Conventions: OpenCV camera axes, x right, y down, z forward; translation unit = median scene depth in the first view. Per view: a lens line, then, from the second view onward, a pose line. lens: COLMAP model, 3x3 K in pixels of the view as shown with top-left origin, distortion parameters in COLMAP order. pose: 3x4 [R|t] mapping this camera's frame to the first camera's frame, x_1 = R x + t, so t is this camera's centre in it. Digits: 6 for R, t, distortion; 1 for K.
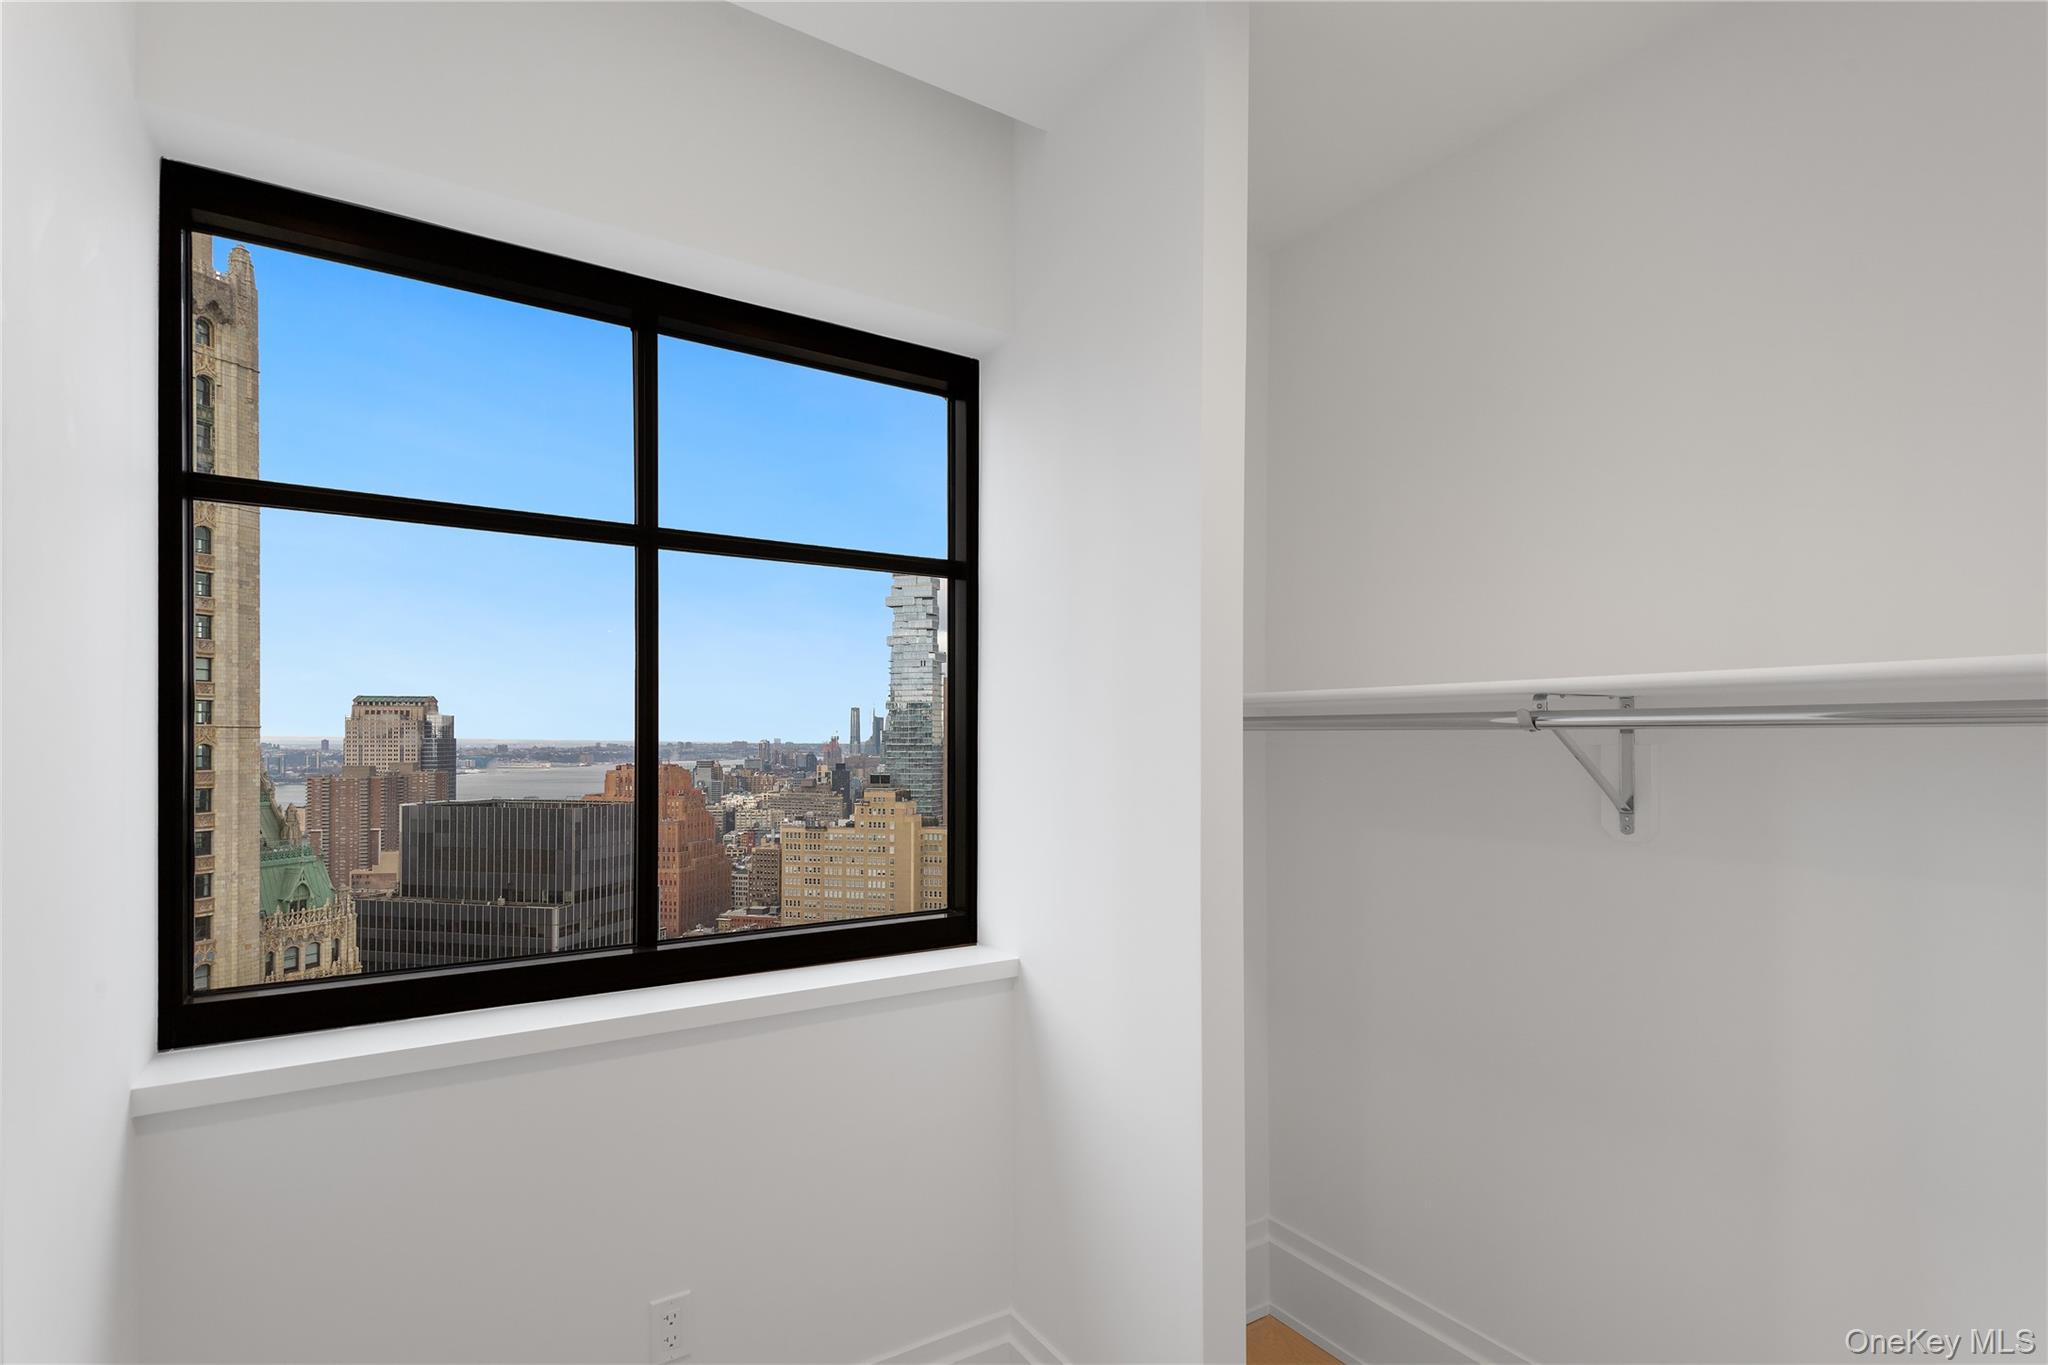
lens RADIAL K [[1007.5, 0, 1053.2], [0, 1007.5, 742.5], [0, 0, 1]] dist [0.032619, -0.000152]
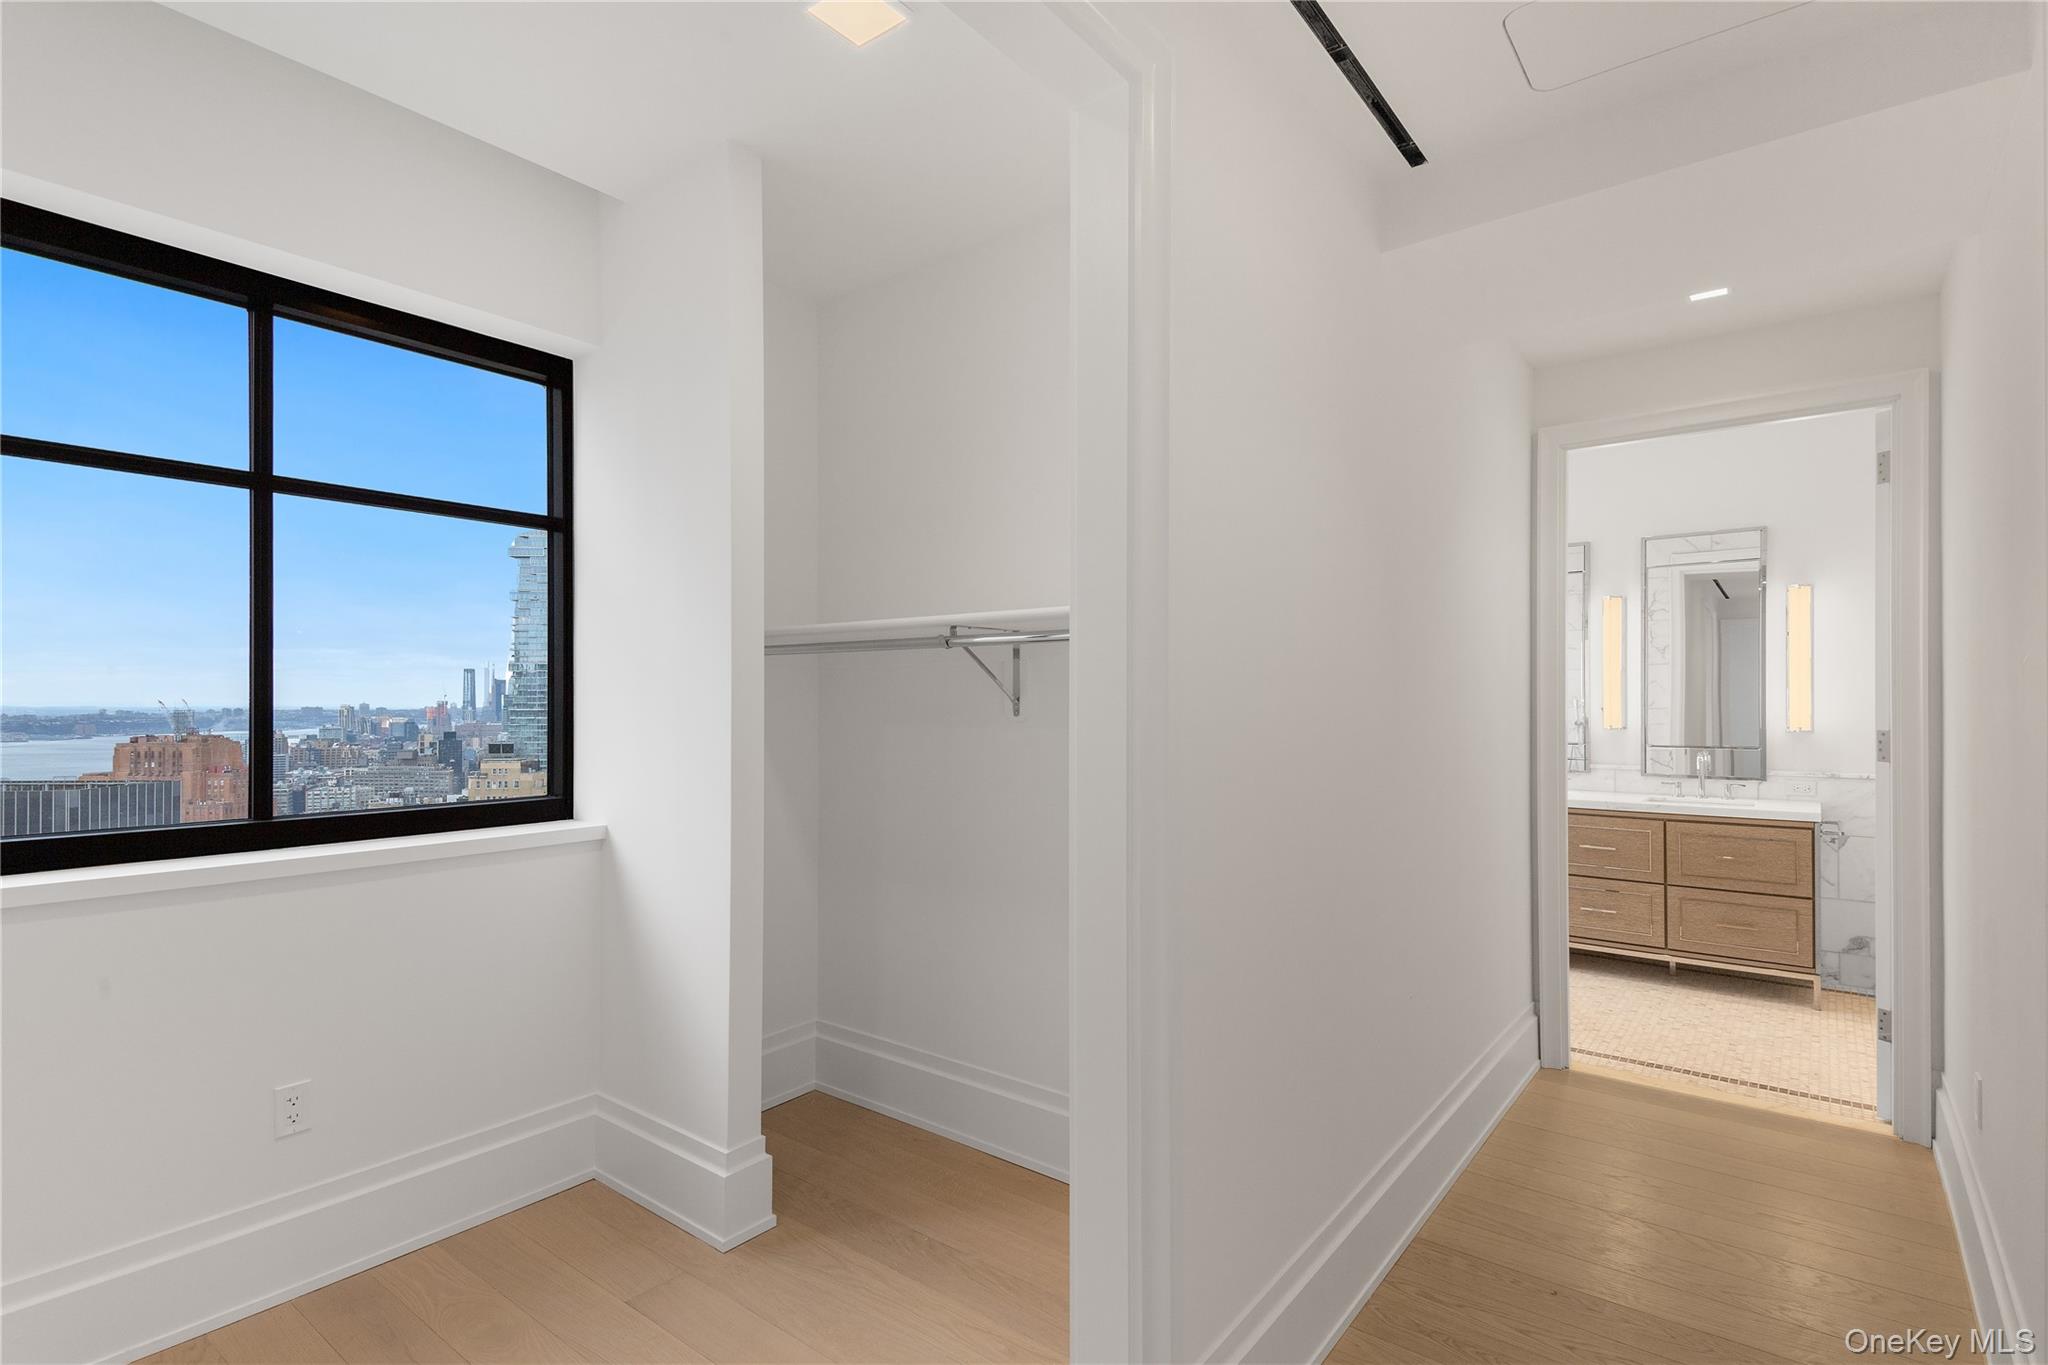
lens RADIAL K [[988.6, 0, 1037.6], [0, 988.6, 701.8], [0, 0, 1]] dist [0.074243, -0.041970]
pose [[0.949340, -0.001197, 0.314247, 0.081581], [0.002832, 0.999985, -0.004747, 0.058133], [-0.314237, 0.005396, 0.949329, -0.379933]]
